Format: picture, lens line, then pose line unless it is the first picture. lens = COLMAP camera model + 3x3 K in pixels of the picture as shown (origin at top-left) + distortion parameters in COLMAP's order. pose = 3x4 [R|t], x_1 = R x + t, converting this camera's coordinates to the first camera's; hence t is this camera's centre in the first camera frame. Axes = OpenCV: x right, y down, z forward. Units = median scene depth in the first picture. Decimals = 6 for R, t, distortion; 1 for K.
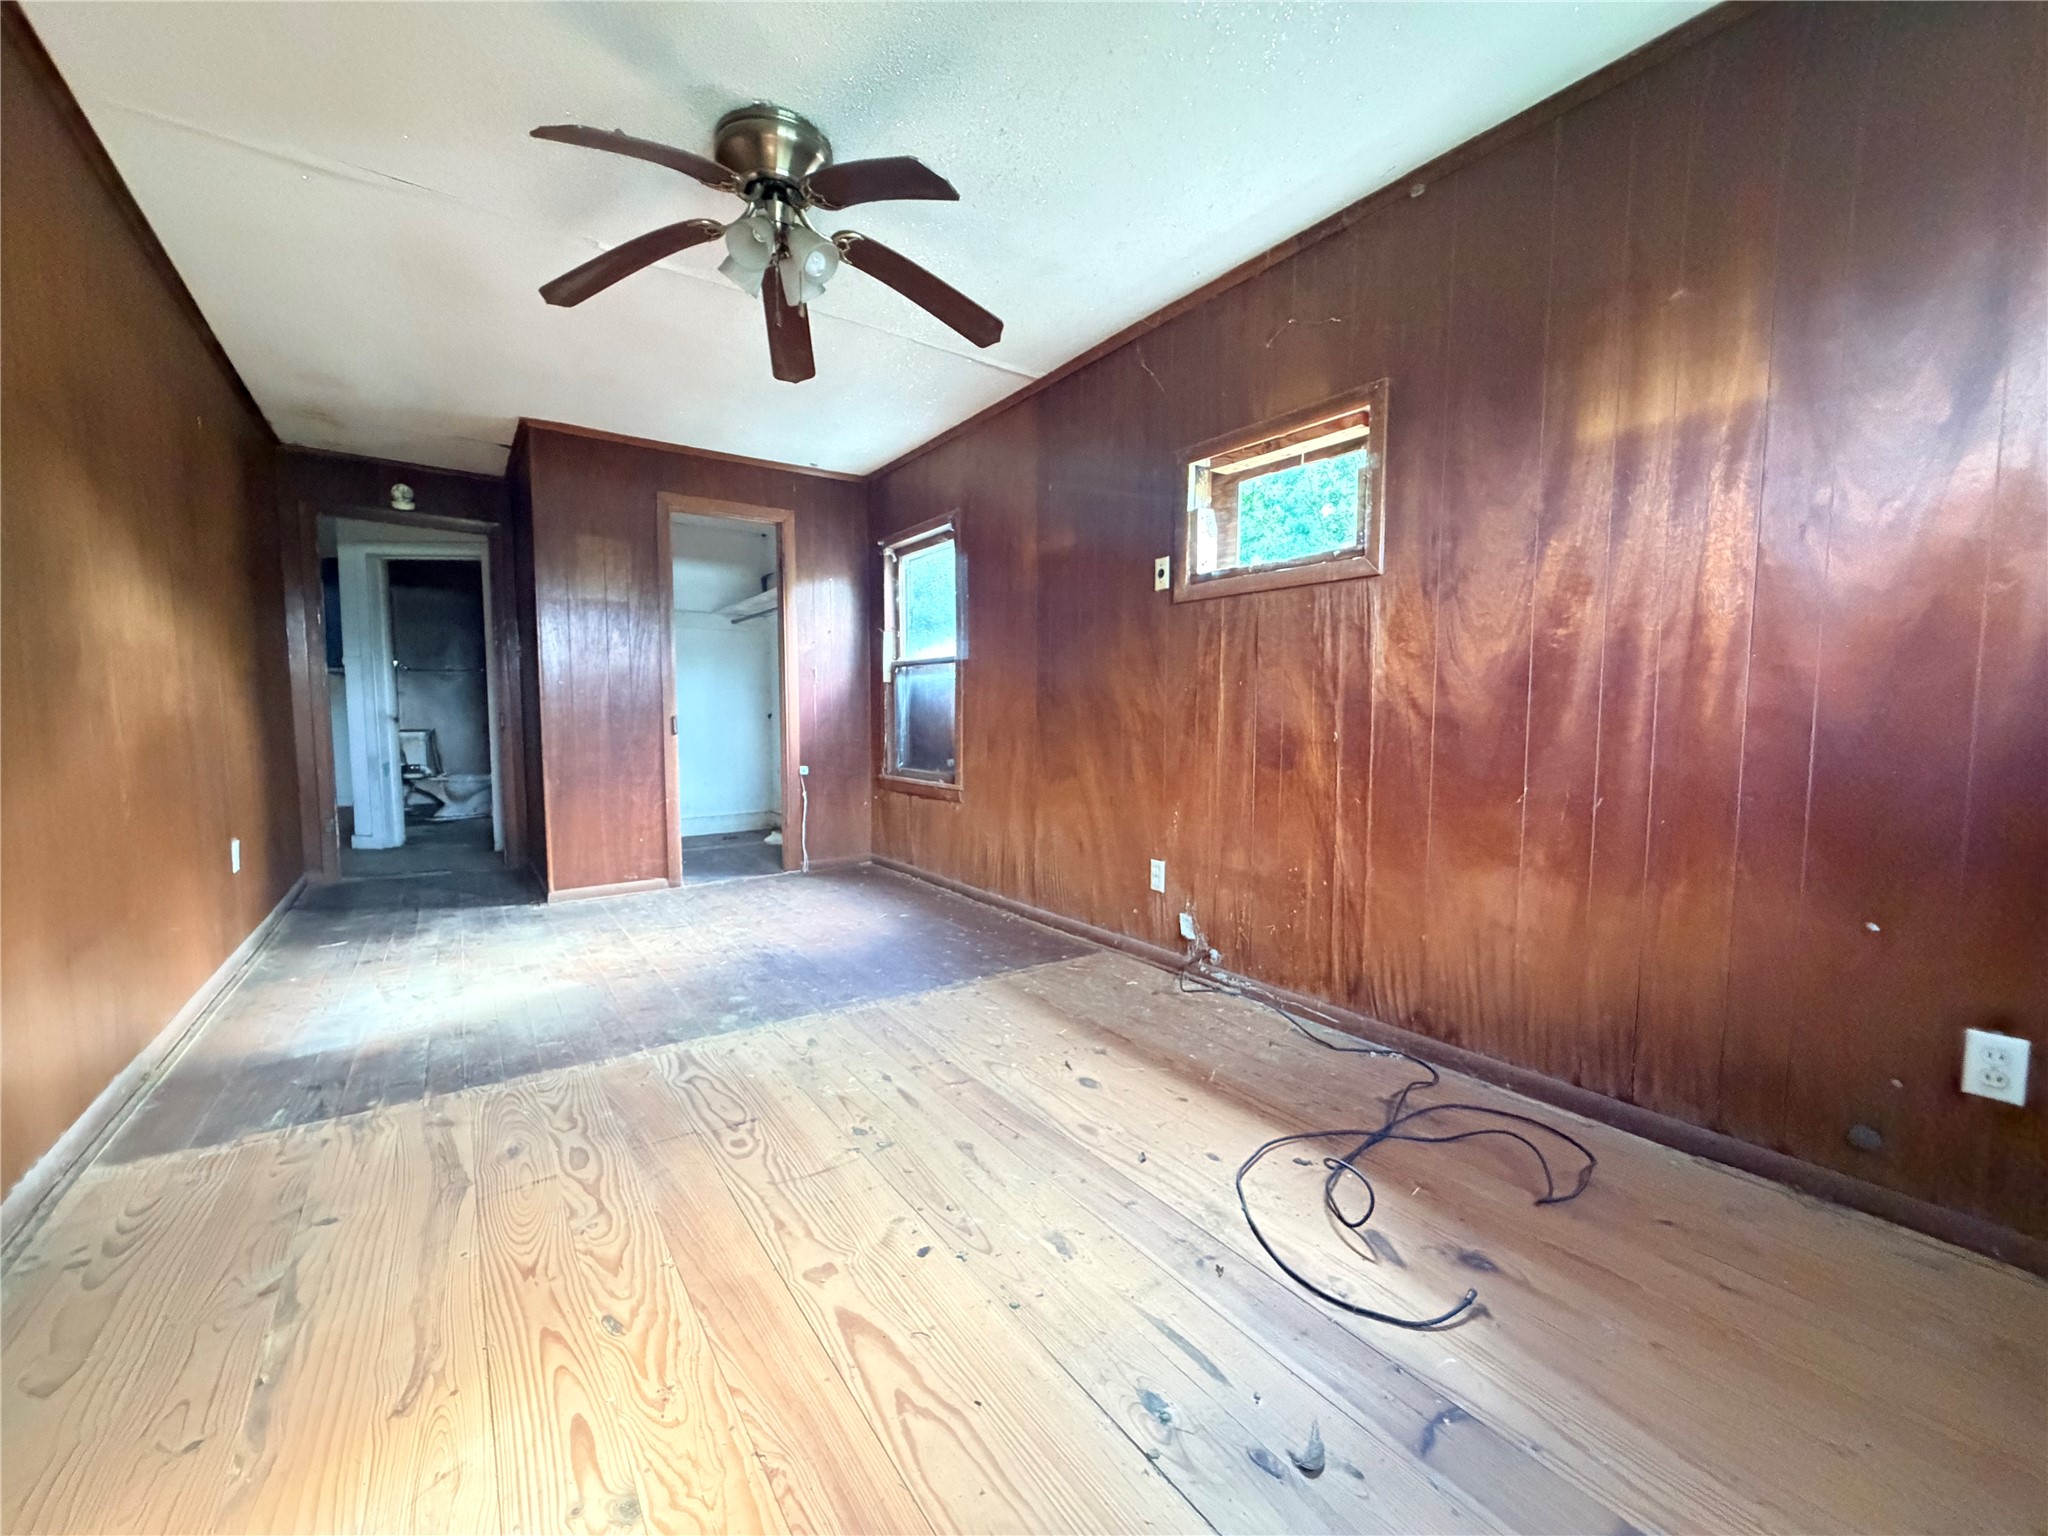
lens RADIAL K [[841.2, 0, 1024.0], [0, 841.2, 768.0], [0, 0, 1]] dist [-0.001837, -0.000085]
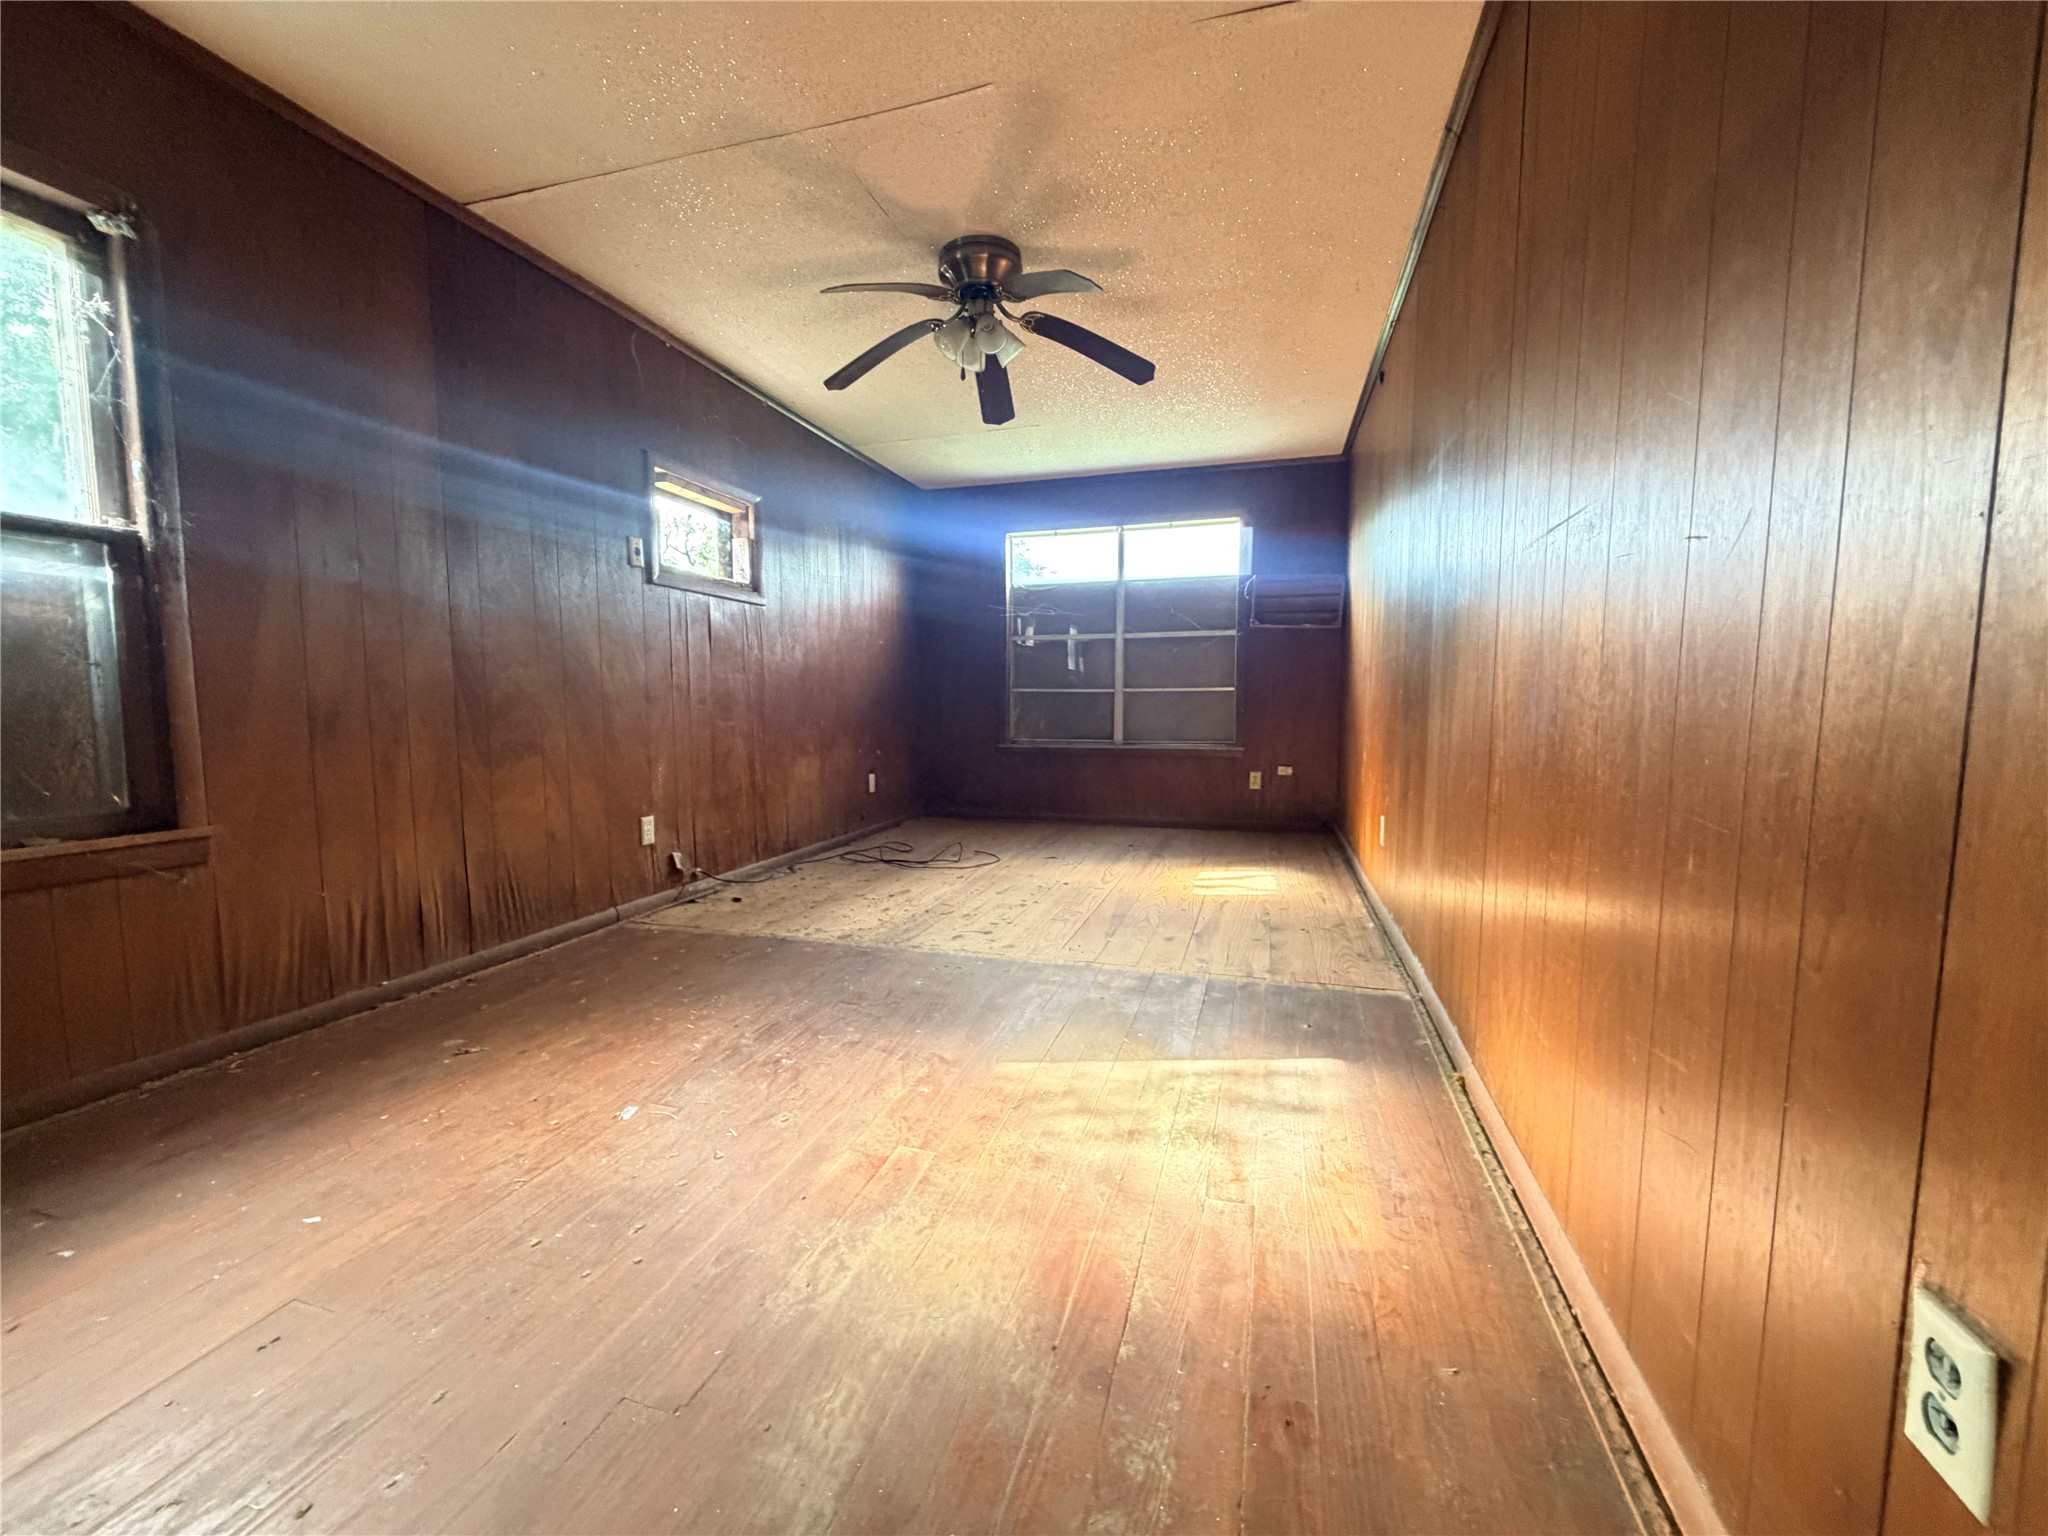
lens RADIAL K [[841.2, 0, 1024.0], [0, 841.2, 768.0], [0, 0, 1]] dist [-0.001837, -0.000085]
pose [[-0.632380, -0.062801, 0.772109, -0.986569], [0.055928, 0.990406, 0.126363, -0.062348], [-0.772637, 0.123092, -0.622800, 1.294894]]
